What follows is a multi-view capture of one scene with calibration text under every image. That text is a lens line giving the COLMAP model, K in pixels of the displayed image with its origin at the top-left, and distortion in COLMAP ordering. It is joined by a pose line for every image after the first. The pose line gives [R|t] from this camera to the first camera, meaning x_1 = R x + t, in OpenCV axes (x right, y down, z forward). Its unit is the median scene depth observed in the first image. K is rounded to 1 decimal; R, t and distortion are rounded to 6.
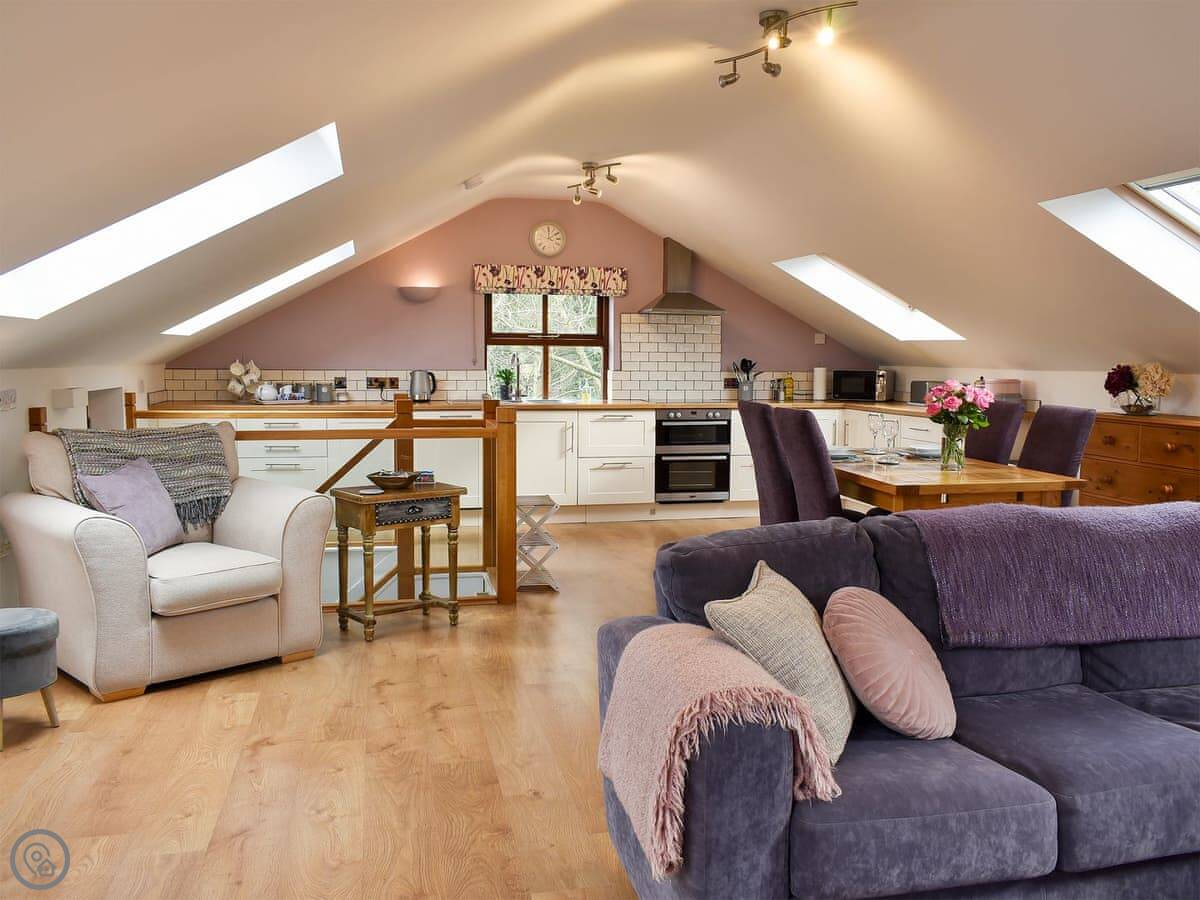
lens RADIAL K [[1081.2, 0, 631.7], [0, 1081.2, 448.6], [0, 0, 1]] dist [-0.000308, 0.007409]
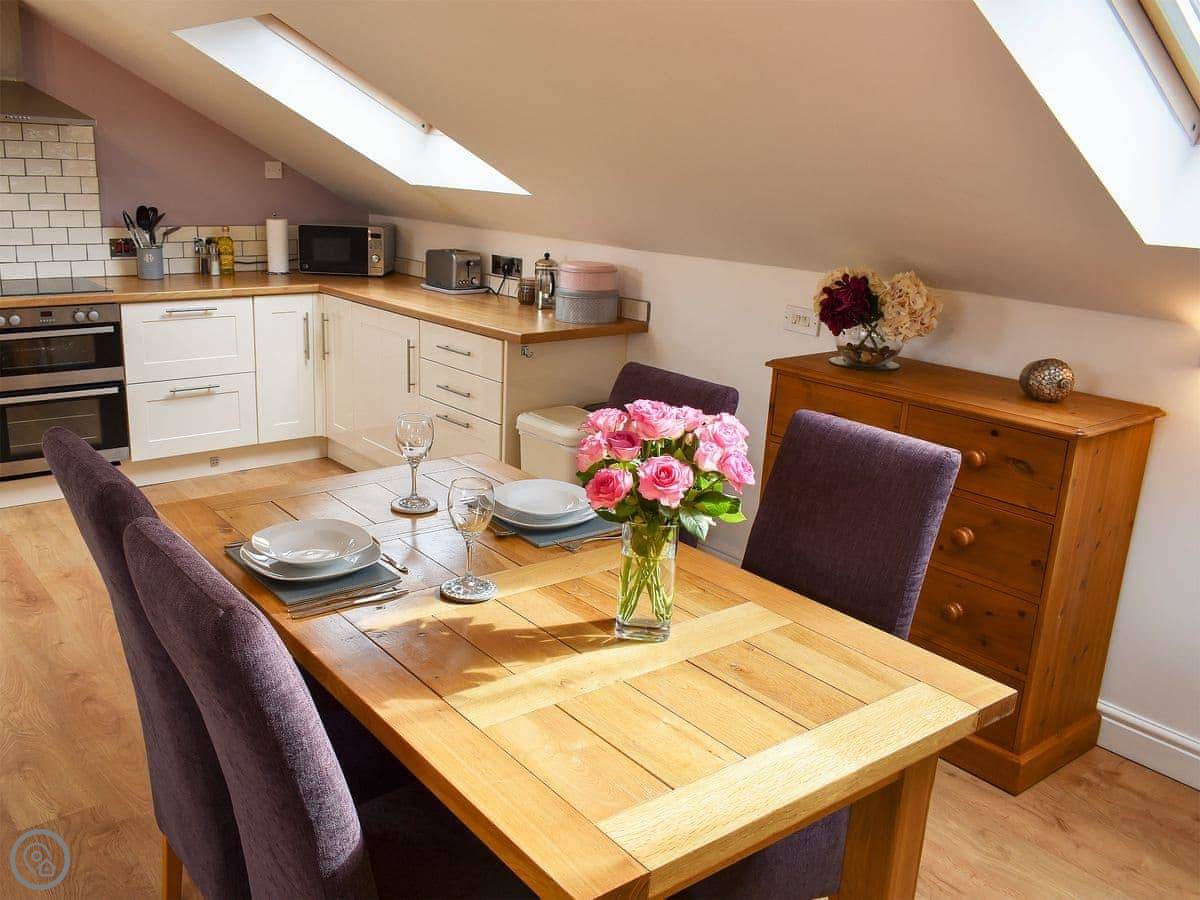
lens RADIAL K [[1048.6, 0, 532.8], [0, 1048.6, 454.5], [0, 0, 1]] dist [0.003643, 0.000966]
pose [[0.920206, -0.085807, 0.381913, 0.074650], [0.008097, 0.979641, 0.200593, -0.067364], [-0.391350, -0.181495, 0.902167, 0.410720]]
